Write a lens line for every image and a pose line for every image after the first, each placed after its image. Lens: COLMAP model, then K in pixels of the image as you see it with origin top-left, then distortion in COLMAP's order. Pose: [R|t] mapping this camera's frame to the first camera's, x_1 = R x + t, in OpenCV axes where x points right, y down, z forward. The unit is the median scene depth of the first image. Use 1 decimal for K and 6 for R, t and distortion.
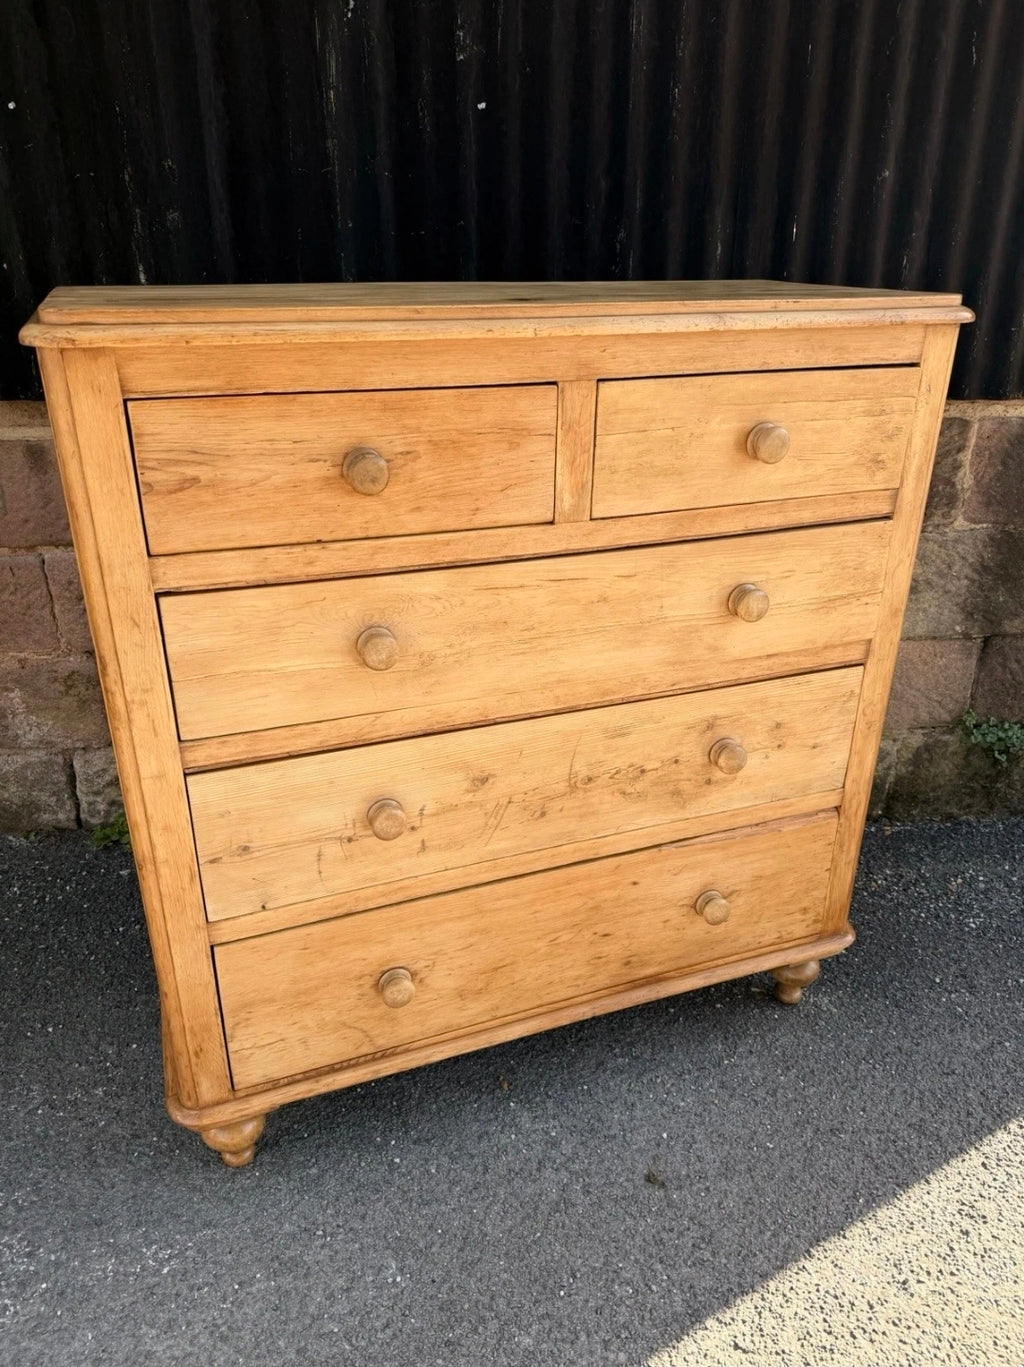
lens RADIAL K [[973.4, 0, 515.6], [0, 973.4, 681.3], [0, 0, 1]] dist [0.032797, -0.049455]
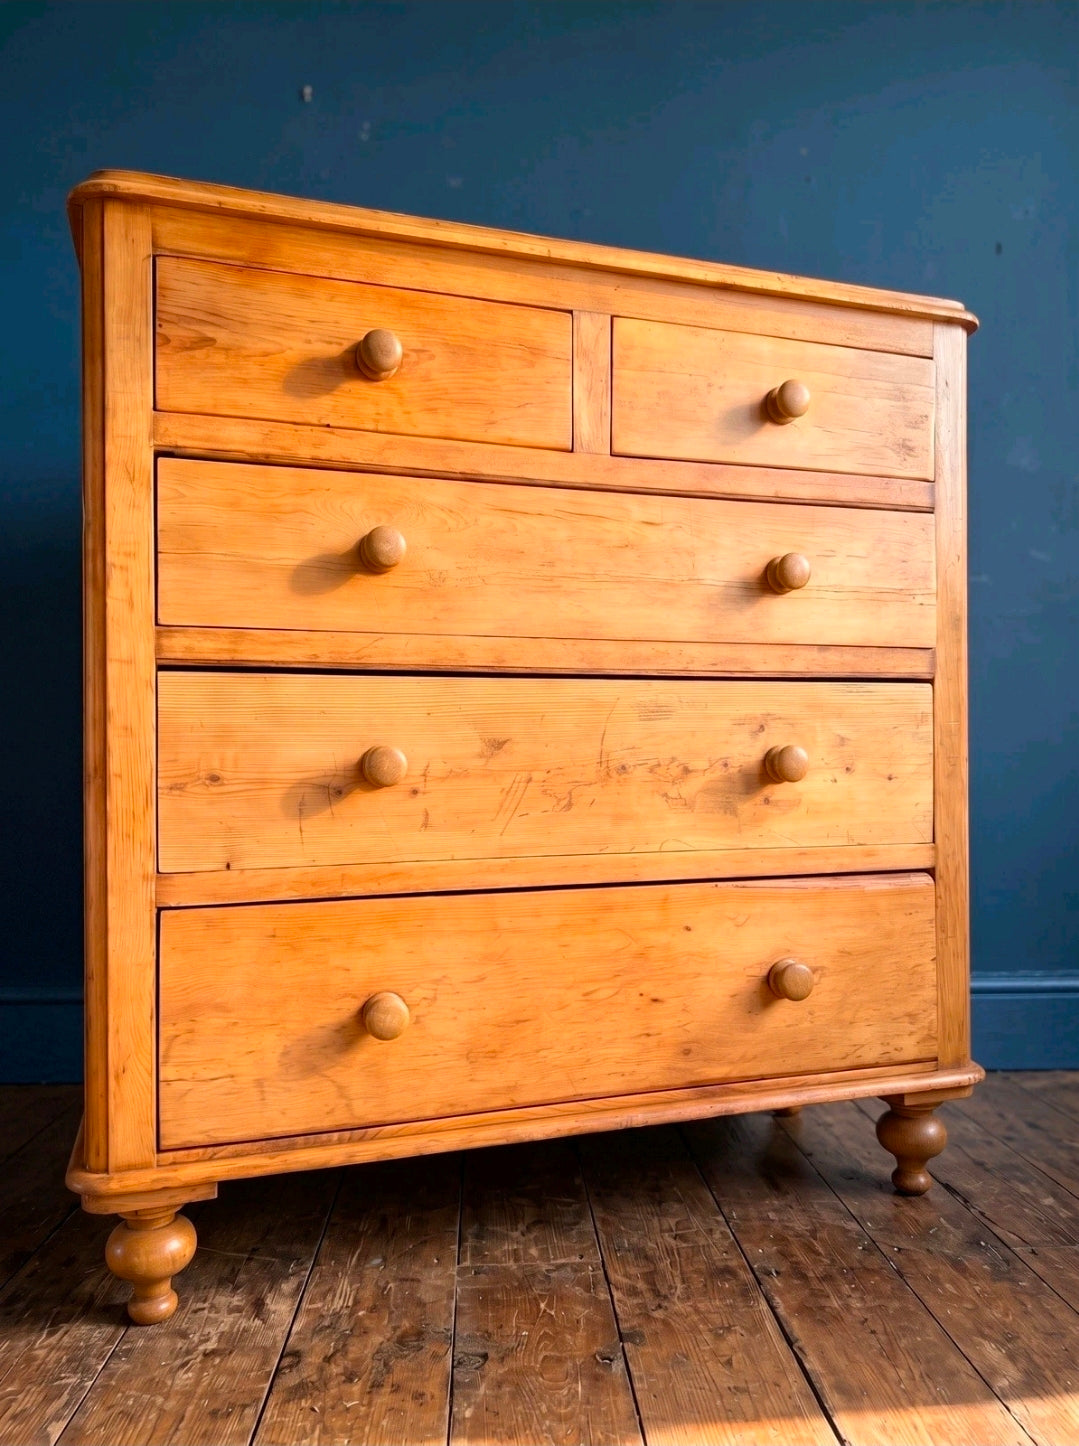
lens RADIAL K [[1100.3, 0, 536.6], [0, 1100.3, 748.2], [0, 0, 1]] dist [0.024830, -0.075937]
pose [[0.999488, -0.013963, -0.028778, 0.027191], [0.000537, 0.906892, -0.421363, 0.488511], [0.031982, 0.421132, 0.906435, 0.113316]]
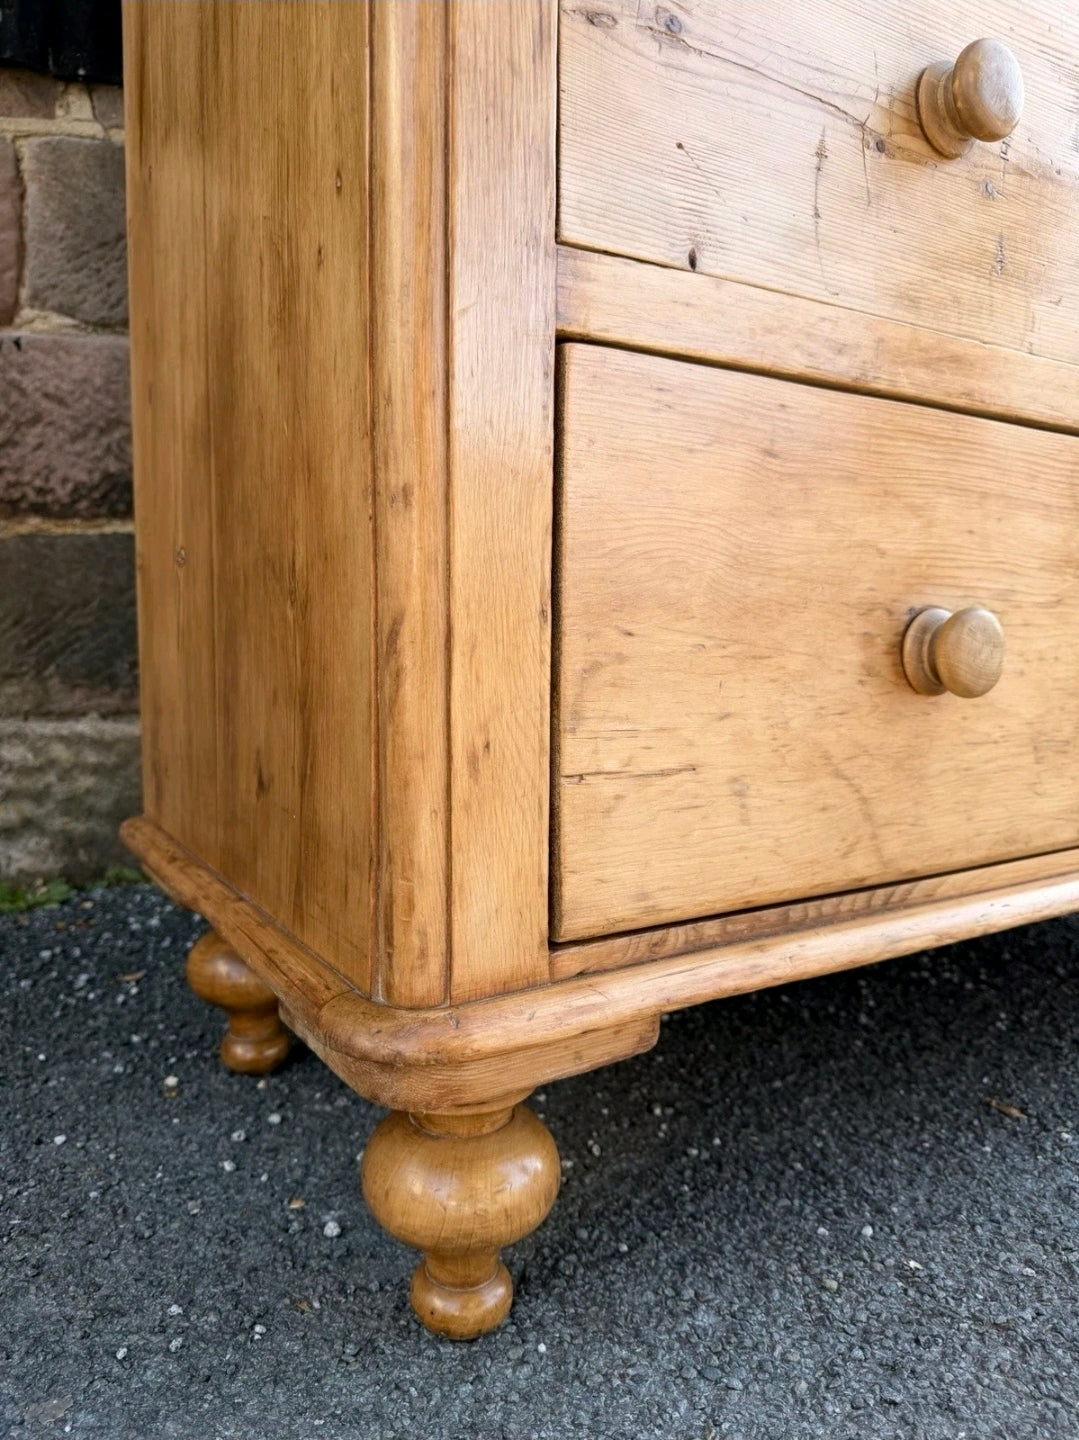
lens RADIAL K [[1034.0, 0, 543.6], [0, 1034.0, 723.2], [0, 0, 1]] dist [0.033877, -0.054340]
pose [[0.980125, -0.015309, 0.197789, -0.349627], [0.079748, 0.943317, -0.322170, 0.451602], [-0.181646, 0.331541, 0.925789, 0.667927]]
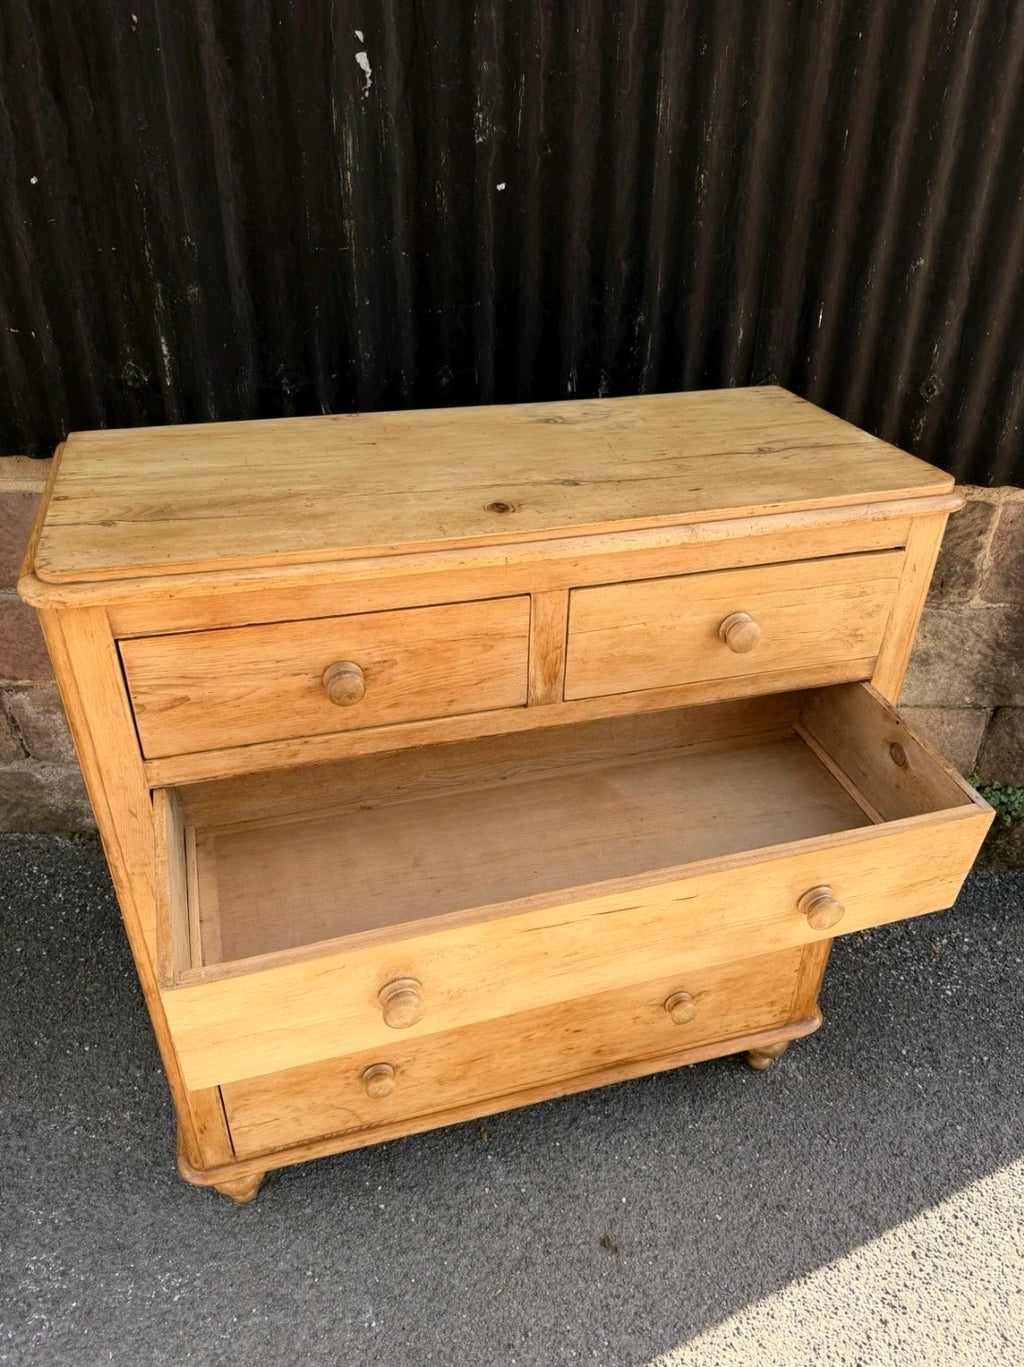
lens RADIAL K [[977.3, 0, 512.0], [0, 977.3, 683.5], [0, 0, 1]] dist [0.024070, -0.036064]
pose [[0.997016, 0.047262, -0.061039, 0.074445], [-0.039243, 0.991194, 0.126466, -0.277612], [0.066479, -0.123694, 0.990091, -0.036373]]
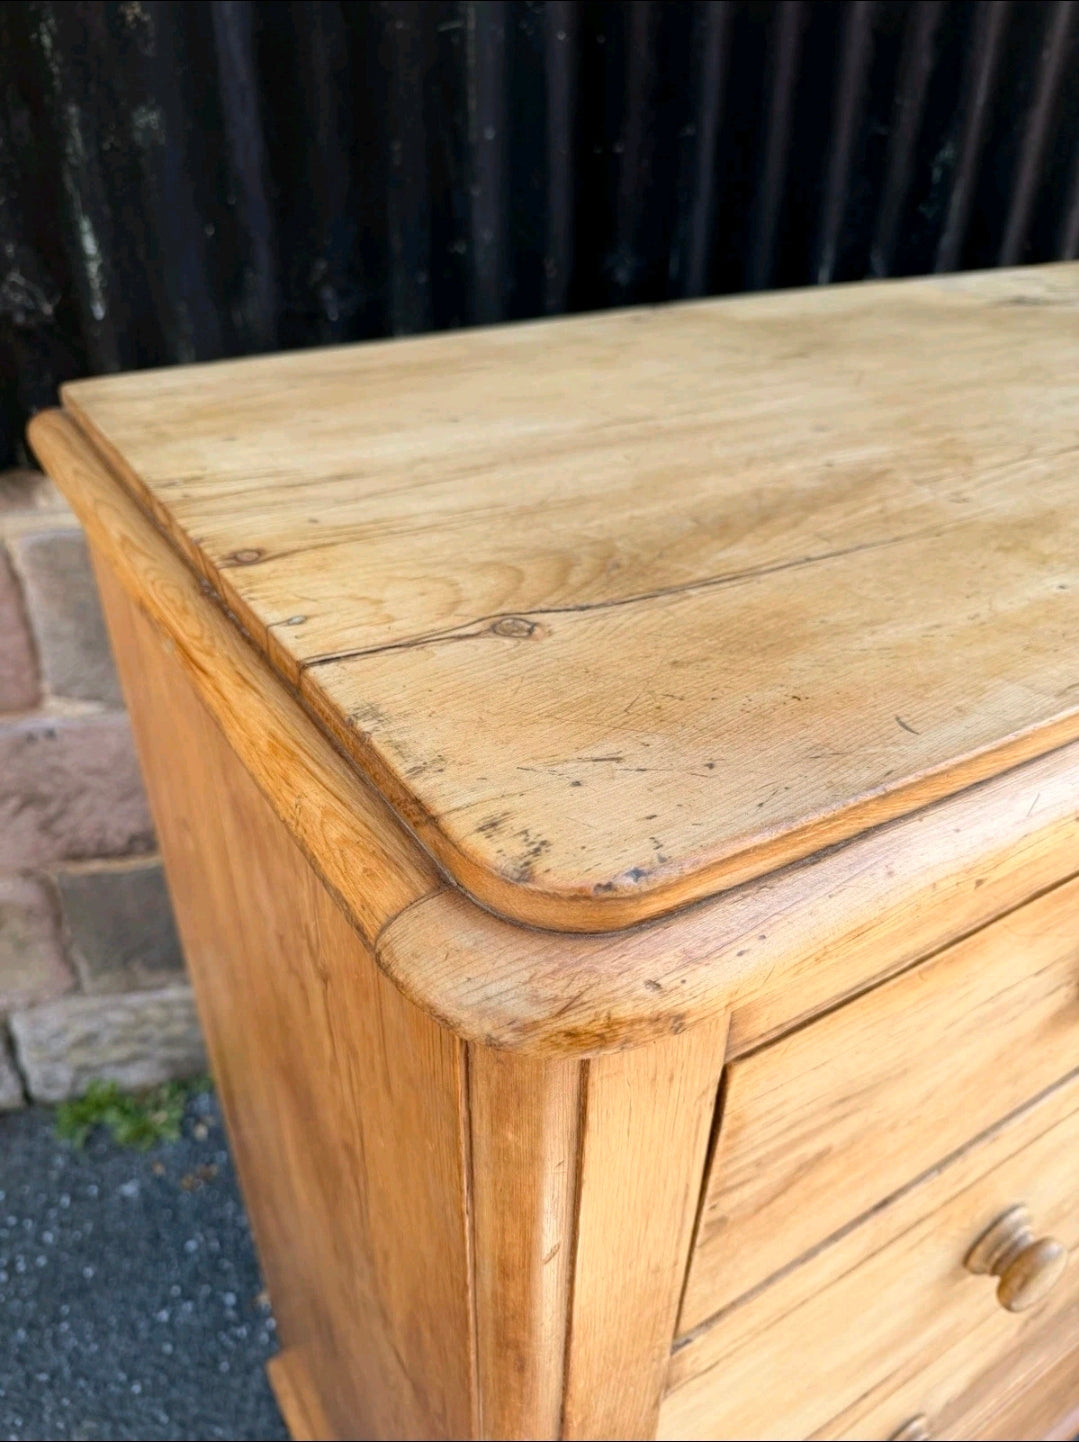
lens RADIAL K [[1056.8, 0, 536.7], [0, 1056.8, 715.3], [0, 0, 1]] dist [-0.024531, 0.001013]
pose [[0.981606, -0.095529, 0.165298, -0.347917], [0.070330, 0.985860, 0.152101, -0.309543], [-0.177491, -0.137678, 0.974444, 0.508869]]
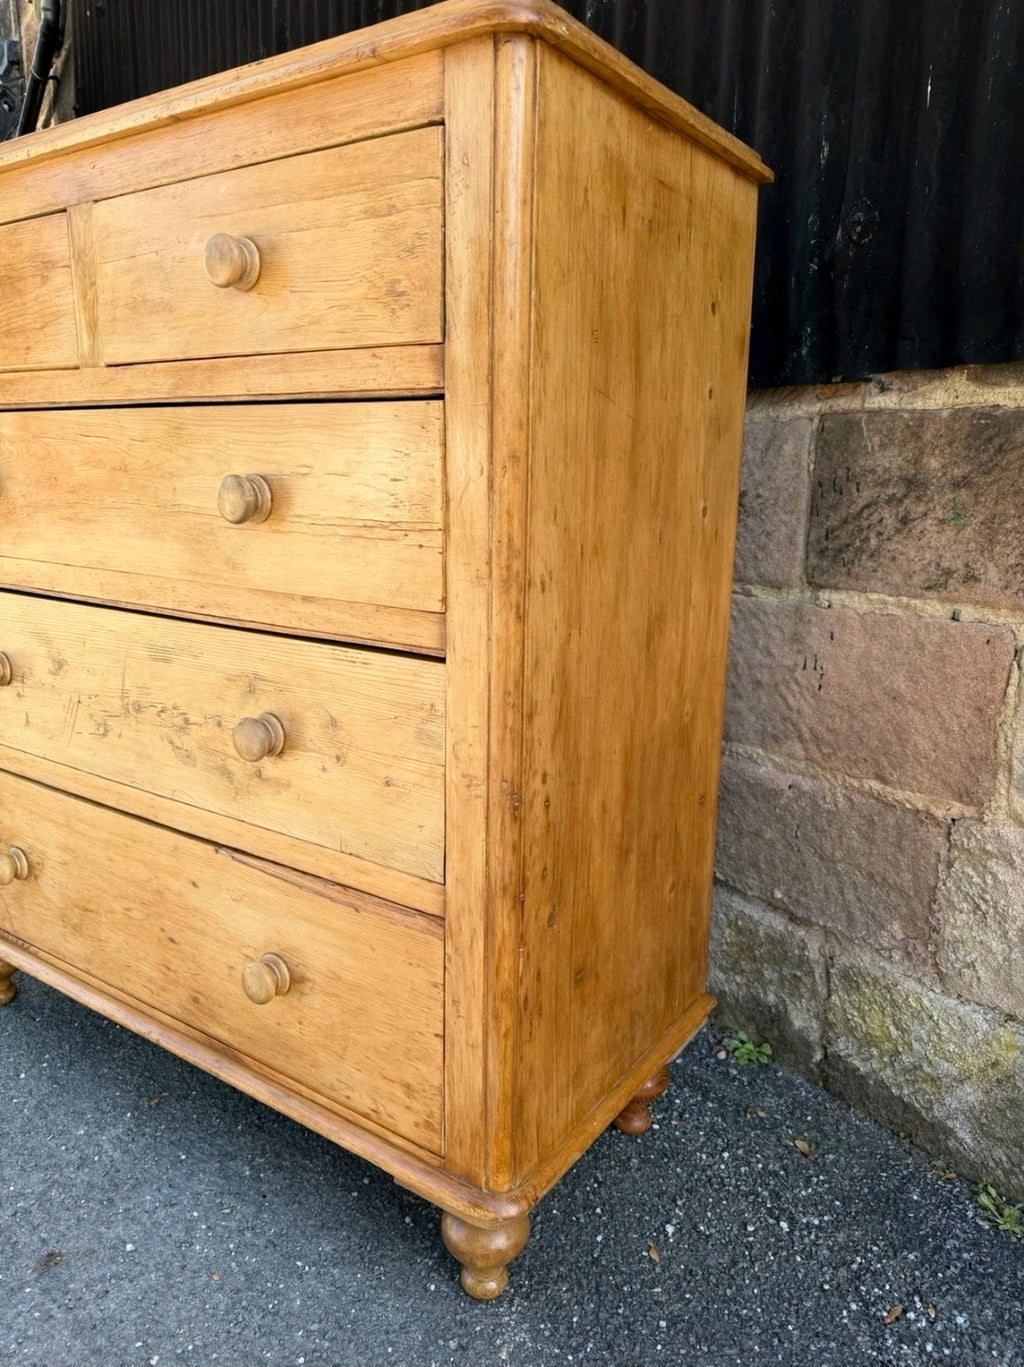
lens RADIAL K [[981.6, 0, 515.9], [0, 981.6, 686.6], [0, 0, 1]] dist [0.033877, -0.054340]
pose [[0.575292, 0.183442, -0.797112, 0.913431], [-0.354120, 0.934320, -0.040557, 0.006086], [0.737319, 0.305605, 0.602467, 0.722150]]
